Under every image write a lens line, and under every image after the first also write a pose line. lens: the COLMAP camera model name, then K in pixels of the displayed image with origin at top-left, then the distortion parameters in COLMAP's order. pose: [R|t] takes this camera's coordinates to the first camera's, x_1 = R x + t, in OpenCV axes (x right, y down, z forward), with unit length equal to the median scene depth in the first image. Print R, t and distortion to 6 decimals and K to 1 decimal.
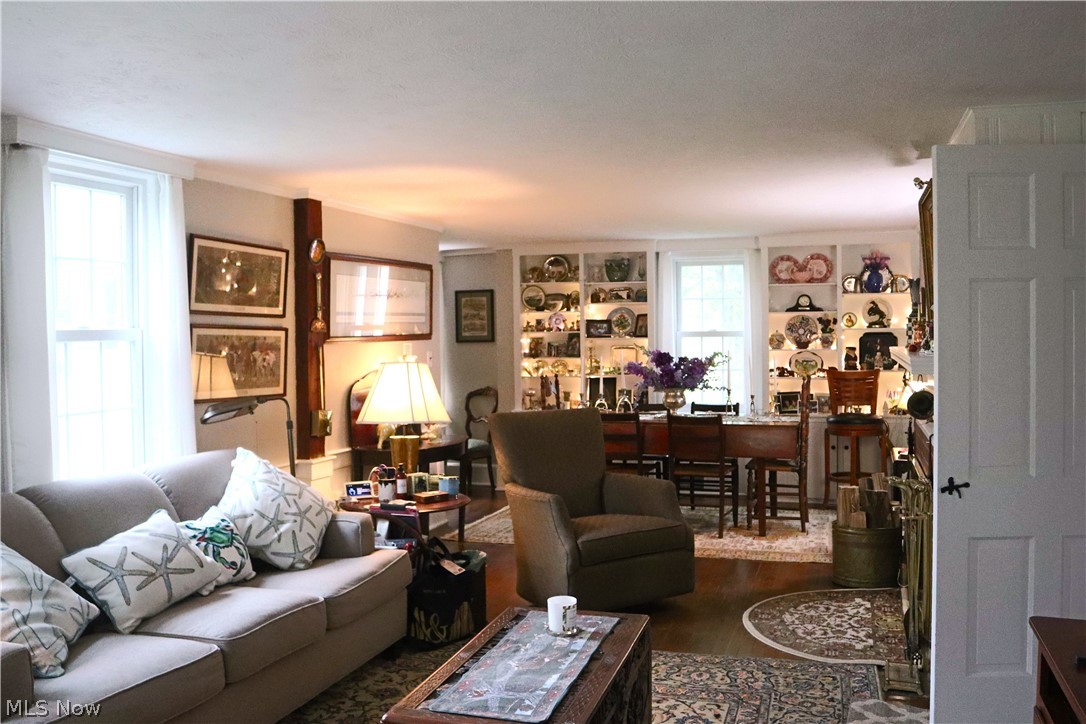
lens RADIAL K [[986.4, 0, 543.2], [0, 986.4, 362.7], [0, 0, 1]] dist [0.011294, 0.000000]
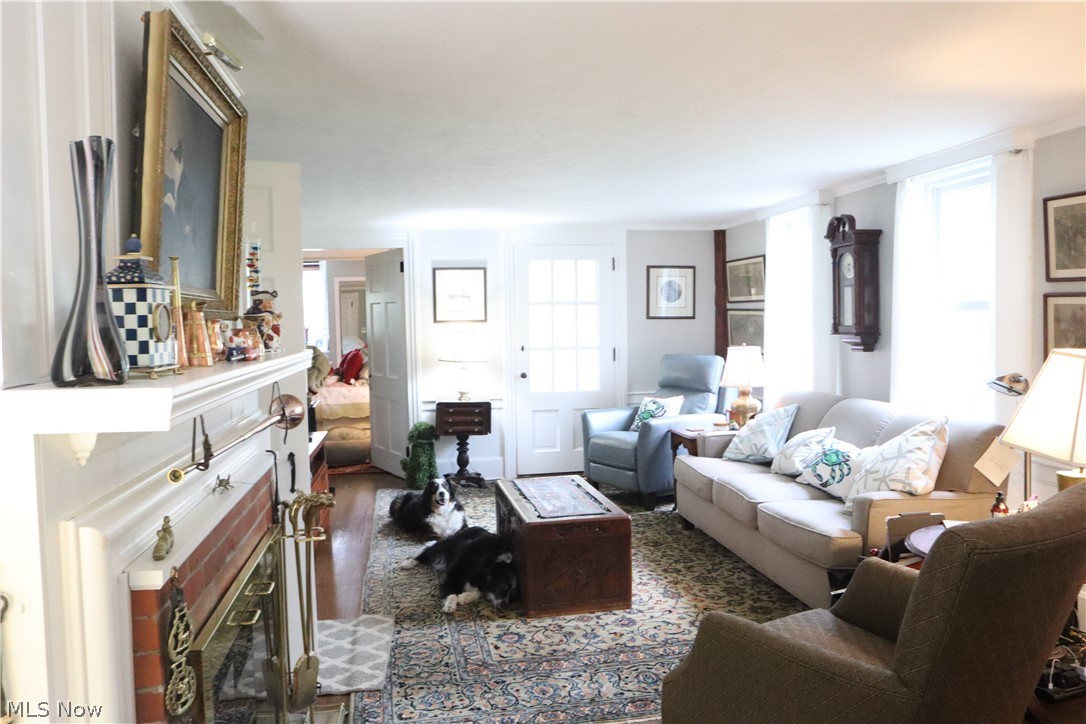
lens RADIAL K [[805.8, 0, 543.0], [0, 805.8, 358.7], [0, 0, 1]] dist [-0.004113, -0.000684]
pose [[-0.889773, 0.044595, -0.454219, 0.514019], [0.011189, 0.997047, 0.075970, -0.048171], [0.456266, 0.062514, -0.887645, 1.747801]]
